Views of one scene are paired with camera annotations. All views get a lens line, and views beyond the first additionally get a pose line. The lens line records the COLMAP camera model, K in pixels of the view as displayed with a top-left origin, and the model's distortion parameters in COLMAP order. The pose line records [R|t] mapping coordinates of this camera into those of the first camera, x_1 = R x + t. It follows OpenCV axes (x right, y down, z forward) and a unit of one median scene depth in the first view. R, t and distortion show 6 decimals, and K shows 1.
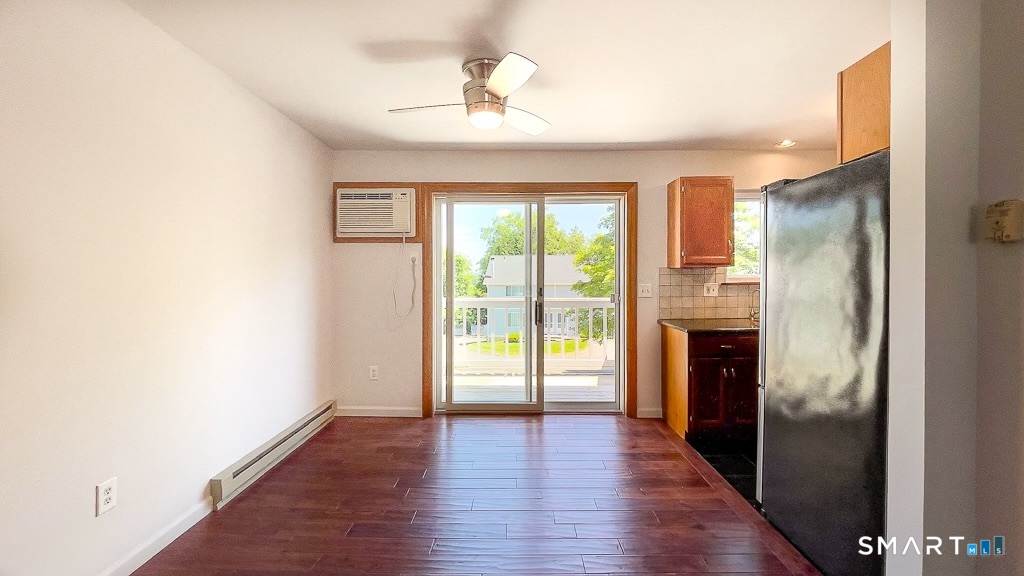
lens RADIAL K [[427.2, 0, 514.2], [0, 427.2, 279.7], [0, 0, 1]] dist [-0.003835, -0.001807]
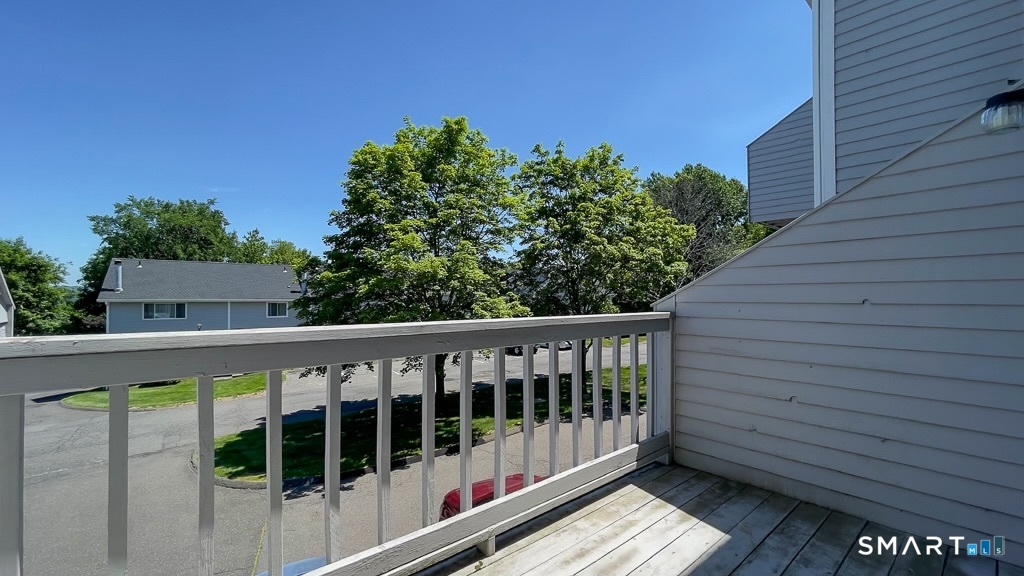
lens RADIAL K [[427.2, 0, 510.3], [0, 427.2, 291.3], [0, 0, 1]] dist [-0.003835, -0.001807]
pose [[0.749849, 0.011771, 0.661504, -0.331229], [-0.002174, 0.999880, -0.015329, 0.039110], [-0.661605, 0.010056, 0.749785, 1.155125]]
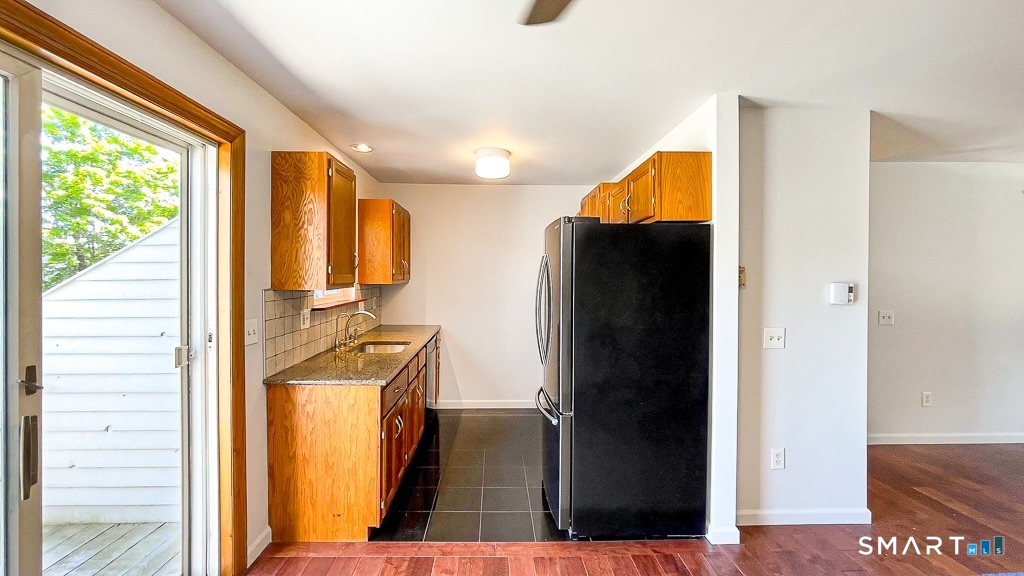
lens RADIAL K [[427.2, 0, 509.0], [0, 427.2, 281.8], [0, 0, 1]] dist [-0.003835, -0.001807]
pose [[-0.022787, -0.005797, 0.999724, -0.262363], [0.005210, 0.999969, 0.005917, -0.043049], [-0.999727, 0.005343, -0.022756, 0.723782]]
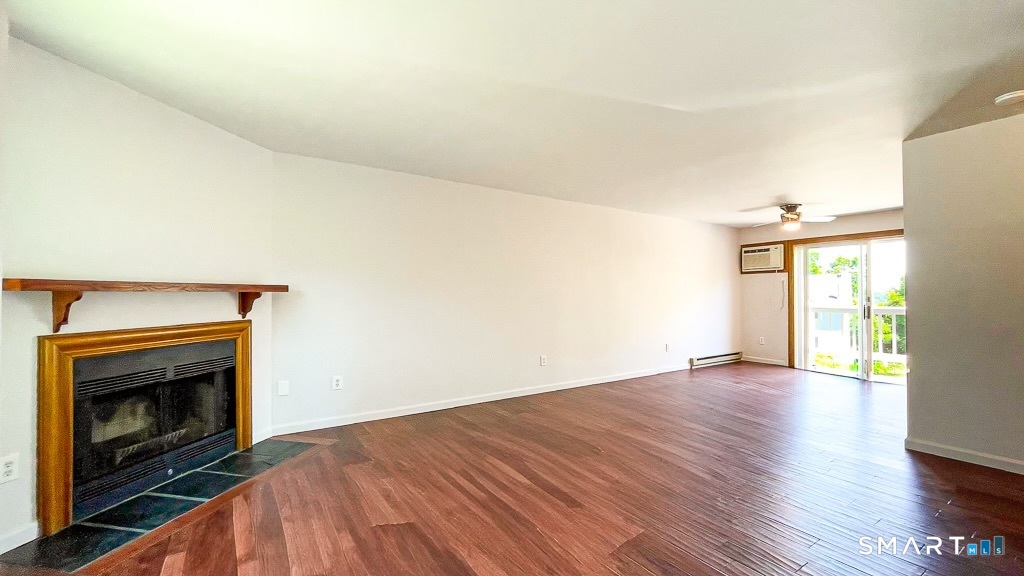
lens RADIAL K [[427.2, 0, 512.4], [0, 427.2, 290.2], [0, 0, 1]] dist [-0.003835, -0.001807]
pose [[0.538685, -0.007840, -0.842470, 0.562814], [0.003806, 0.999969, -0.006873, 0.001805], [0.842498, 0.000496, 0.538699, -0.821056]]
